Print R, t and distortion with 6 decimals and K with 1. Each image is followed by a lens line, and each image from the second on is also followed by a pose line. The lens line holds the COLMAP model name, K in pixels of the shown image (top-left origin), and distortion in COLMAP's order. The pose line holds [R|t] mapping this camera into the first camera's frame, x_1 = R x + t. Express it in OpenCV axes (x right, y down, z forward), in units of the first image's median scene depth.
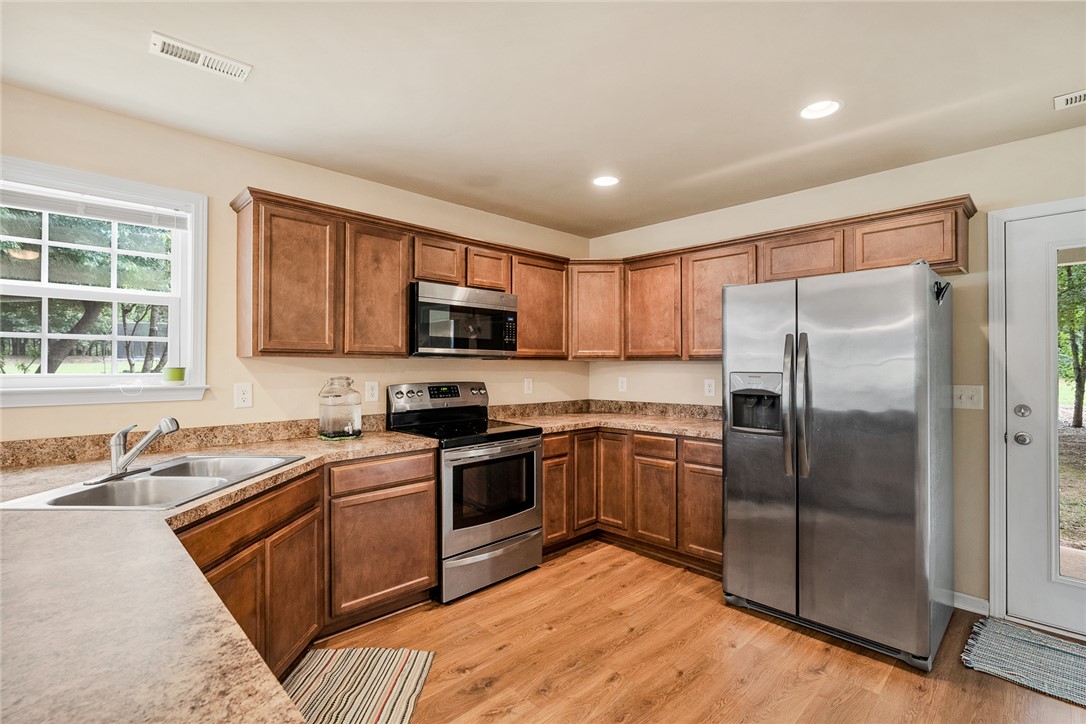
lens RADIAL K [[505.8, 0, 543.0], [0, 505.8, 362.0], [0, 0, 1]] dist [-0.000574, 0.000095]
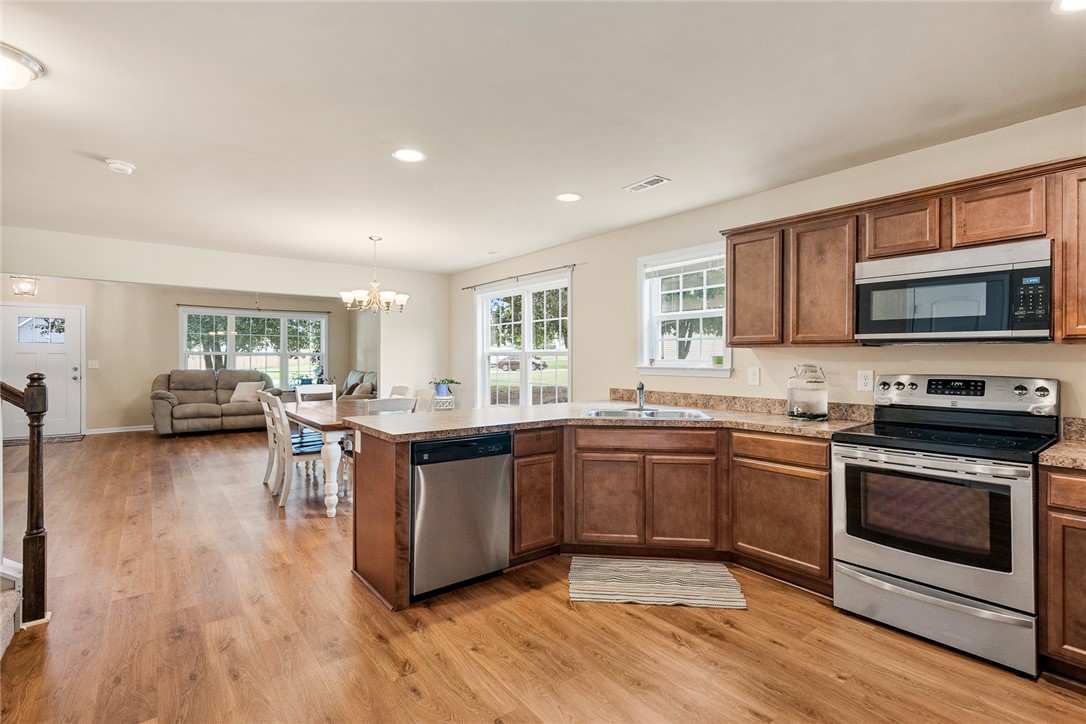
lens RADIAL K [[508.5, 0, 541.6], [0, 508.5, 356.3], [0, 0, 1]] dist [0.000179, 0.000338]
pose [[-0.113047, -0.004536, -0.993579, 0.834092], [0.003173, 0.999983, -0.004926, 0.016895], [0.993585, -0.003709, -0.113030, 0.589861]]
